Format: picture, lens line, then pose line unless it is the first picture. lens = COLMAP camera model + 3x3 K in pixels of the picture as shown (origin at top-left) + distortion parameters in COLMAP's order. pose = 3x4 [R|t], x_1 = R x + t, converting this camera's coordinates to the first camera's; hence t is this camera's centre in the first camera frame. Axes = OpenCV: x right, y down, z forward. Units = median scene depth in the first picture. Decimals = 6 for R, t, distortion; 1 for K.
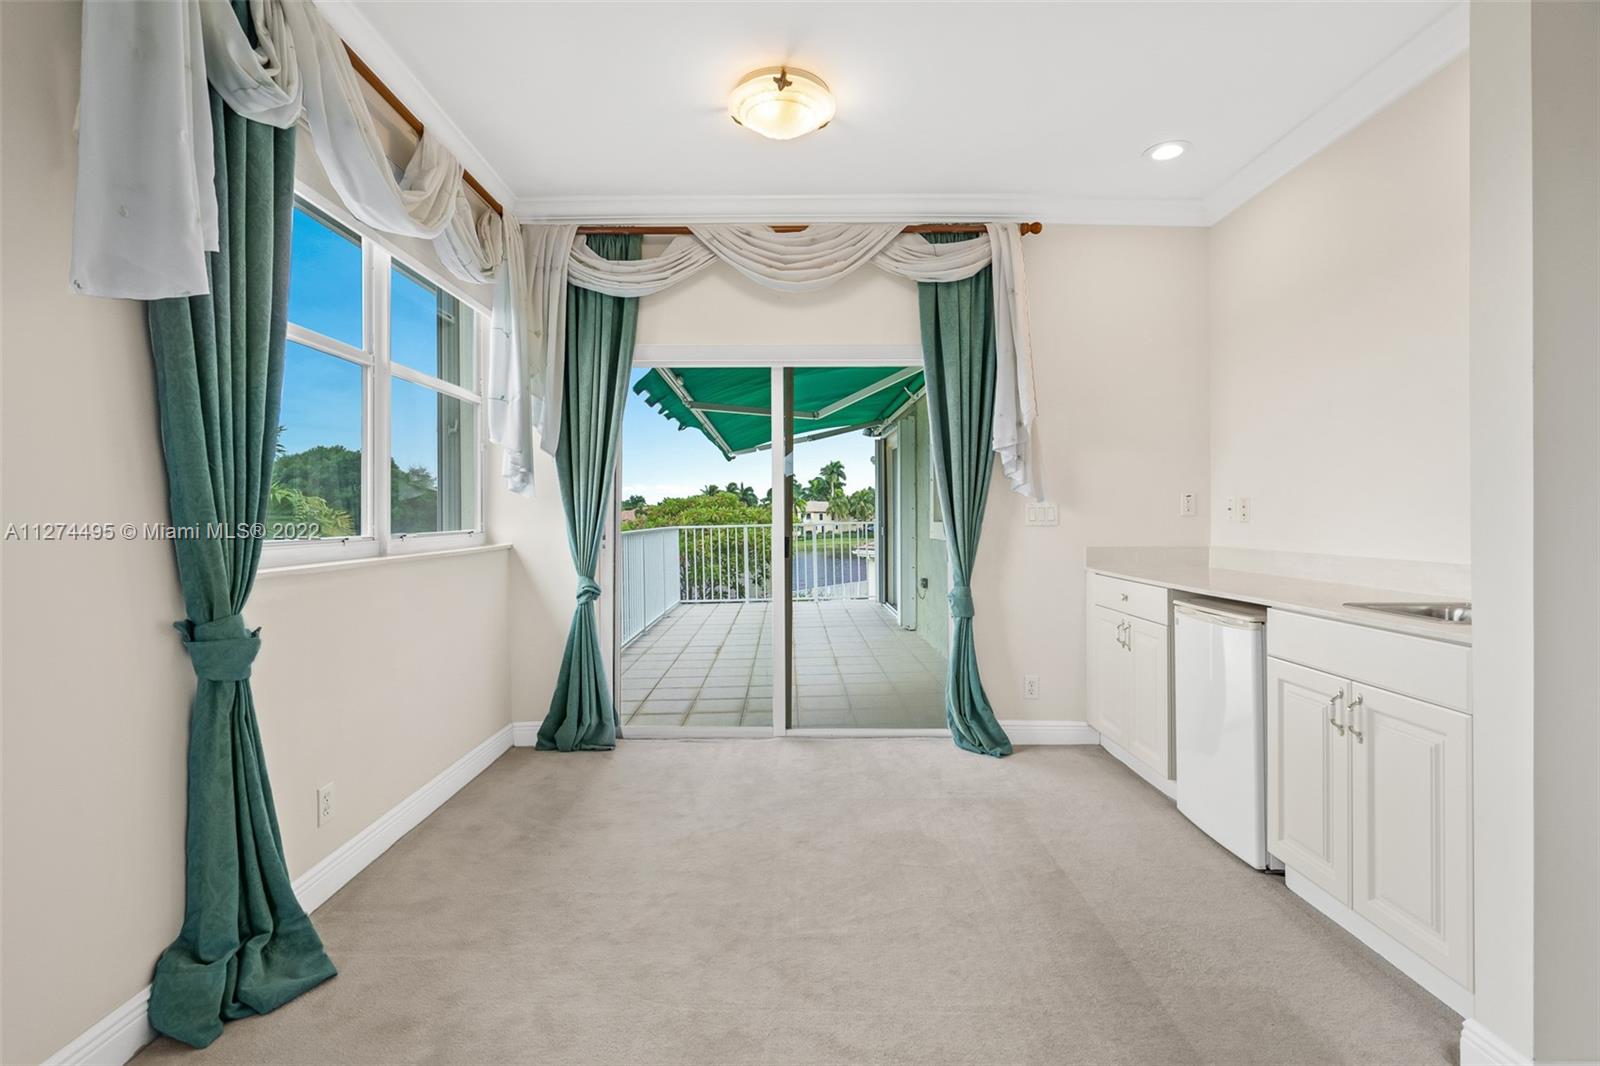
lens RADIAL K [[730.7, 0, 797.4], [0, 730.7, 515.6], [0, 0, 1]] dist [-0.005612, 0.002971]
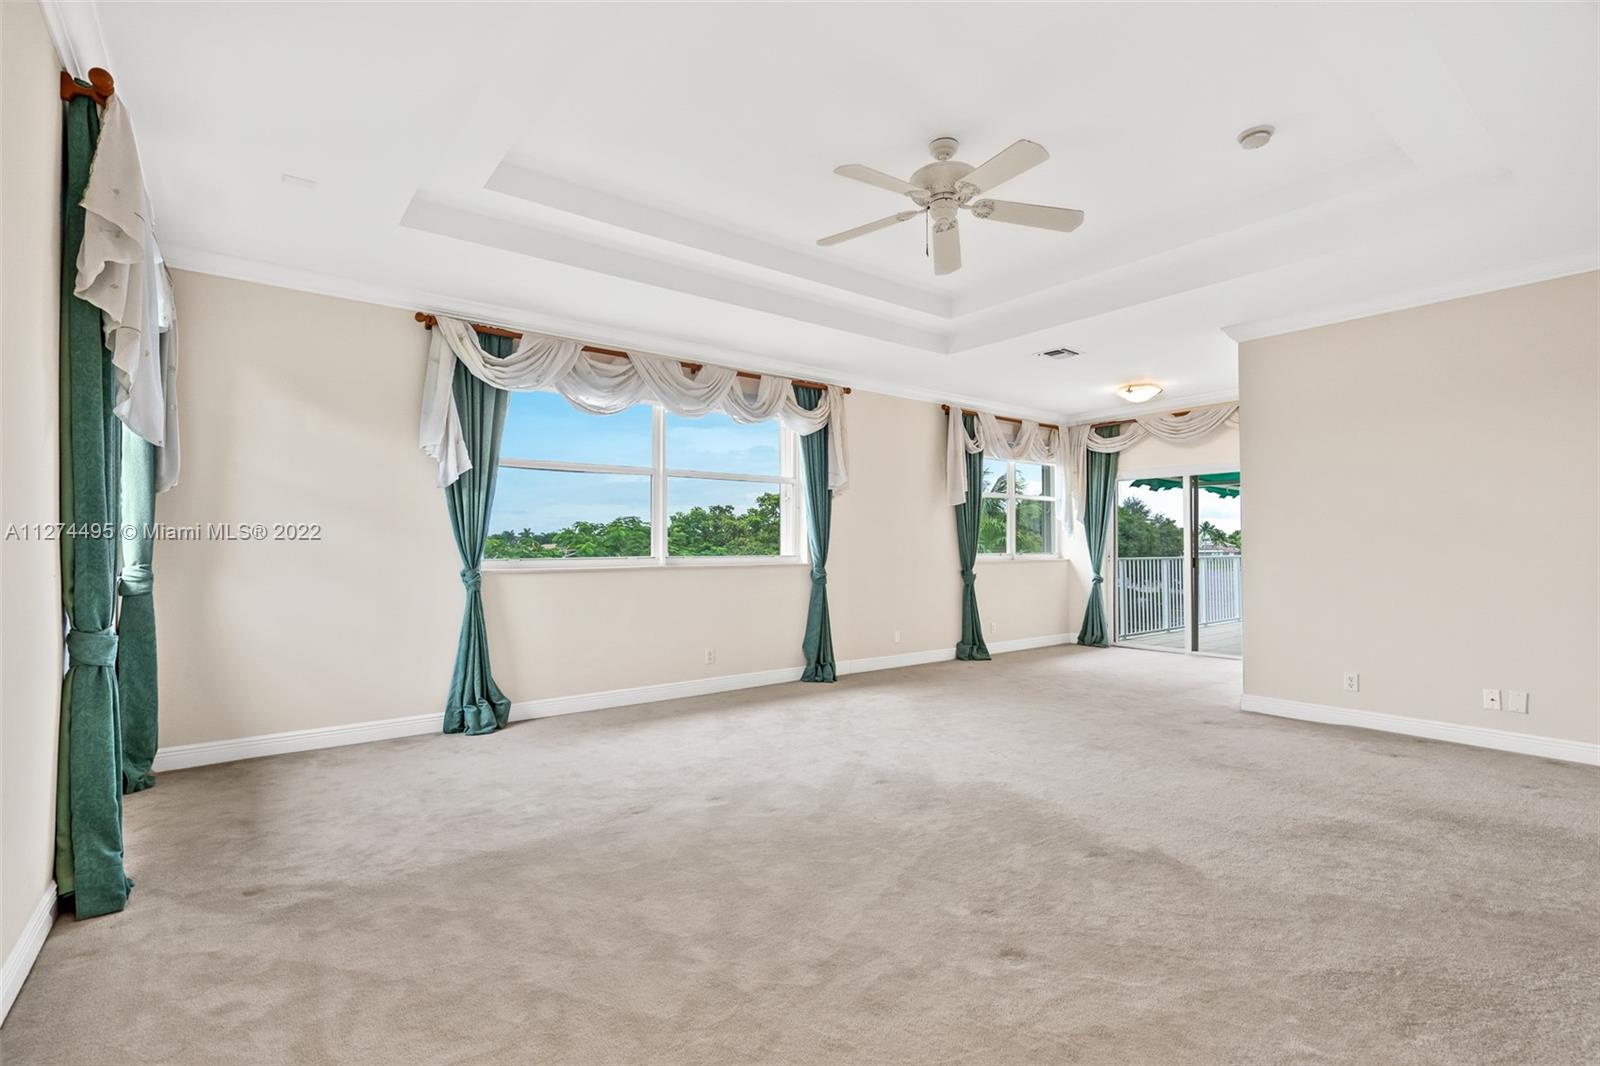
lens RADIAL K [[730.7, 0, 798.6], [0, 730.7, 543.0], [0, 0, 1]] dist [-0.005612, 0.002971]
pose [[0.607415, -0.008102, -0.794343, 1.010205], [0.000189, 0.999949, -0.010055, 0.011192], [0.794385, 0.005957, 0.607386, -1.204906]]
